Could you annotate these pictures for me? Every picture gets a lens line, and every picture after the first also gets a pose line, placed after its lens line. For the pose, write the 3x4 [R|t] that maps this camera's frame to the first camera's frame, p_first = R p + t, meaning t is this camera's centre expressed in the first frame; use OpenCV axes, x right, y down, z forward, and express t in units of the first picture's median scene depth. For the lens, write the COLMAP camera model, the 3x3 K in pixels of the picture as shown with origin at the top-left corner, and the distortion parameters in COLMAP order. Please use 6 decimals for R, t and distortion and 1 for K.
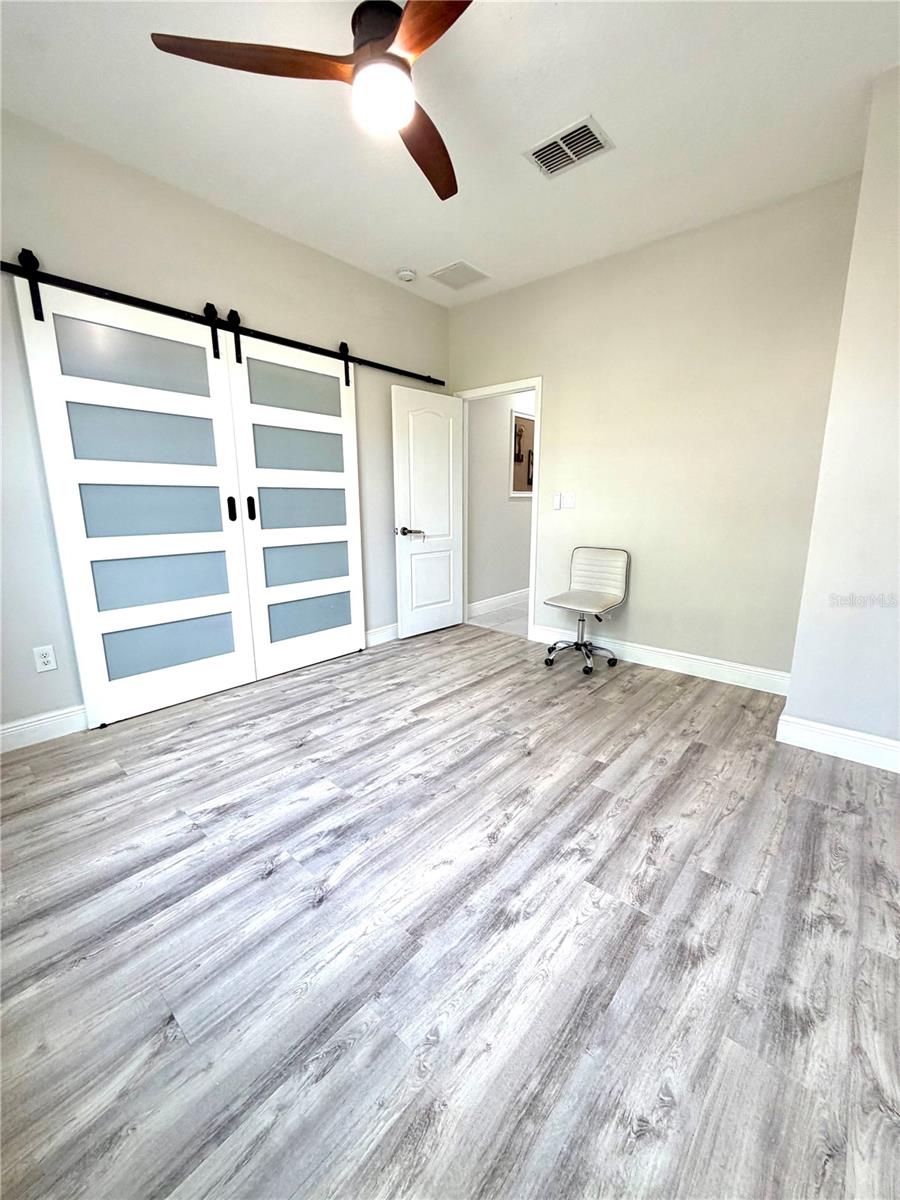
lens RADIAL K [[481.0, 0, 452.3], [0, 481.0, 602.3], [0, 0, 1]] dist [-0.000589, 0.000711]
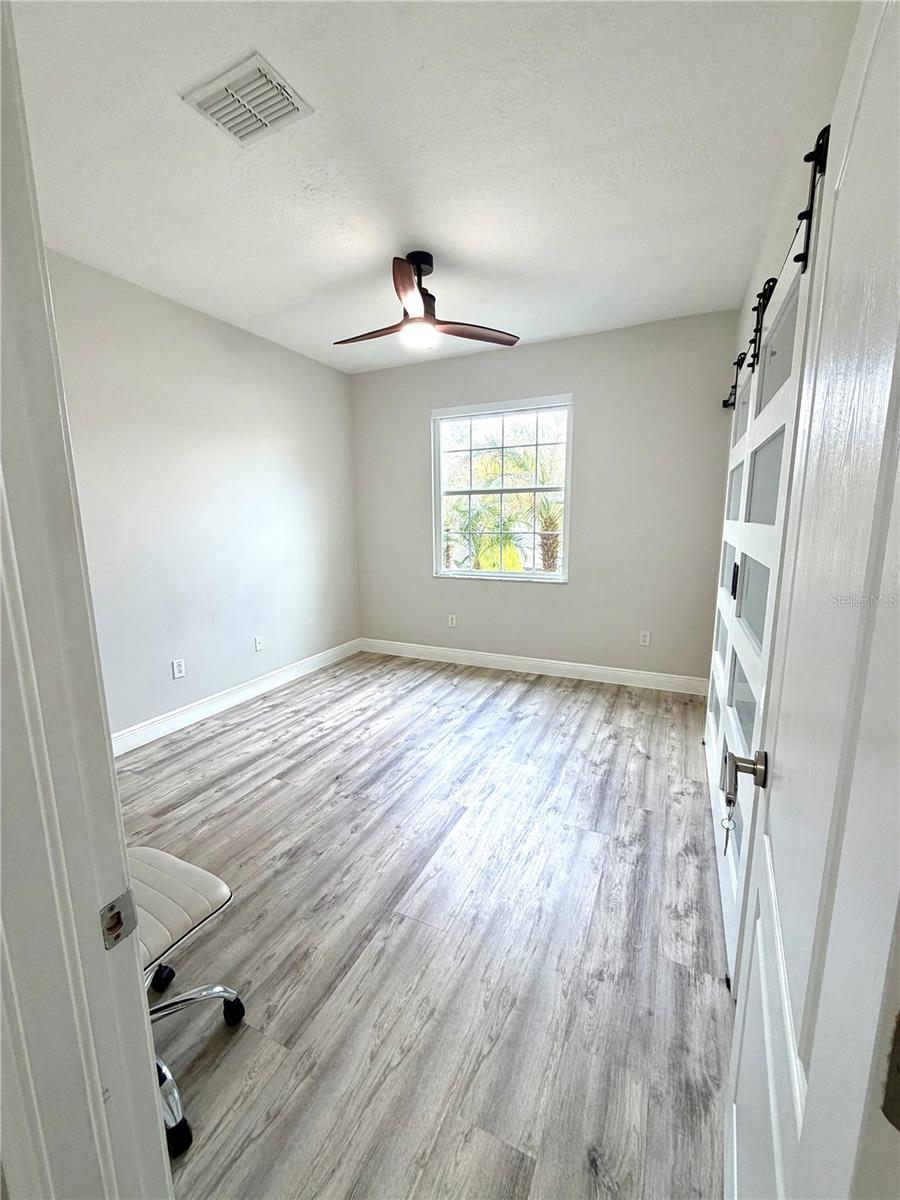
lens RADIAL K [[481.0, 0, 446.0], [0, 481.0, 601.1], [0, 0, 1]] dist [-0.000589, 0.000711]
pose [[-0.966170, 0.057940, -0.251312, 0.200835], [-0.040267, 0.928598, 0.368897, -0.601994], [0.254742, 0.366537, -0.894850, 2.258414]]
